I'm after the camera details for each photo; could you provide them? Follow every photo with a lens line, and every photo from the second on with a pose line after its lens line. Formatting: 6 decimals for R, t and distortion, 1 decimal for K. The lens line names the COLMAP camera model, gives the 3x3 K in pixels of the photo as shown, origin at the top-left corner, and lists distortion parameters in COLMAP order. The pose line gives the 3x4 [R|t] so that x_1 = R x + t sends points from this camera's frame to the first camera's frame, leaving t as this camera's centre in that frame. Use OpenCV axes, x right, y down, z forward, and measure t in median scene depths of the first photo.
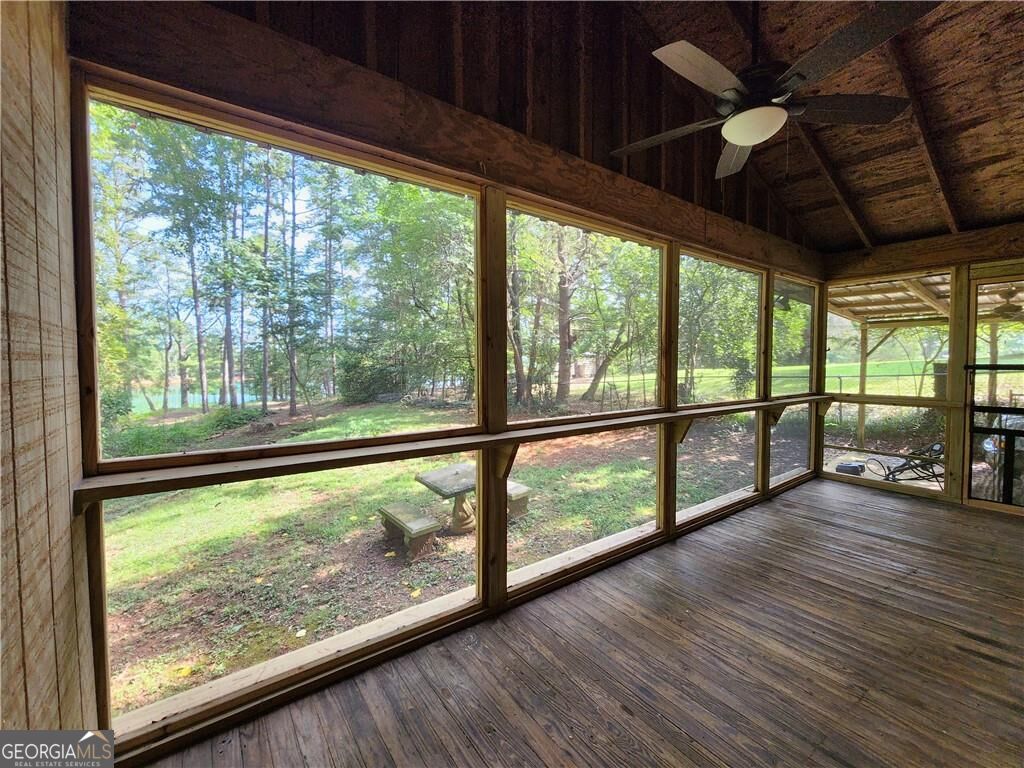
lens RADIAL K [[427.3, 0, 513.8], [0, 427.3, 377.4], [0, 0, 1]] dist [0.000035, -0.000258]
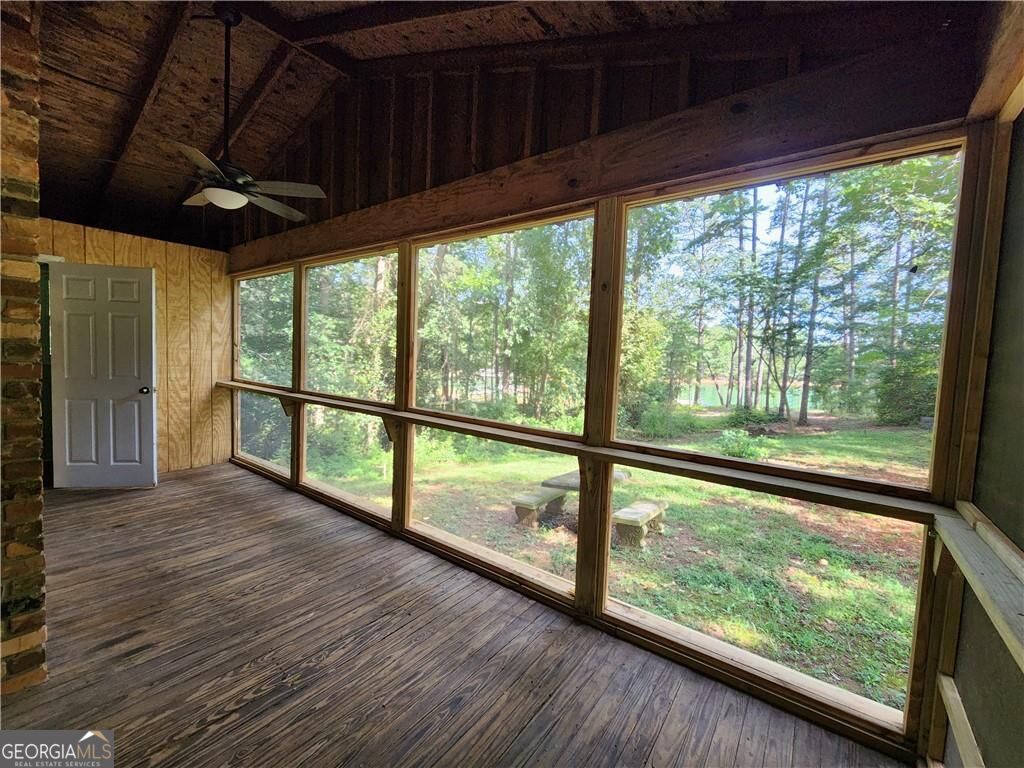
lens RADIAL K [[405.0, 0, 516.3], [0, 405.0, 388.8], [0, 0, 1]] dist [-0.000147, 0.000081]
pose [[0.303146, 0.082414, -0.949374, 1.262292], [-0.077628, 0.995078, 0.061594, -0.062259], [0.949777, 0.055026, 0.308051, 0.872049]]
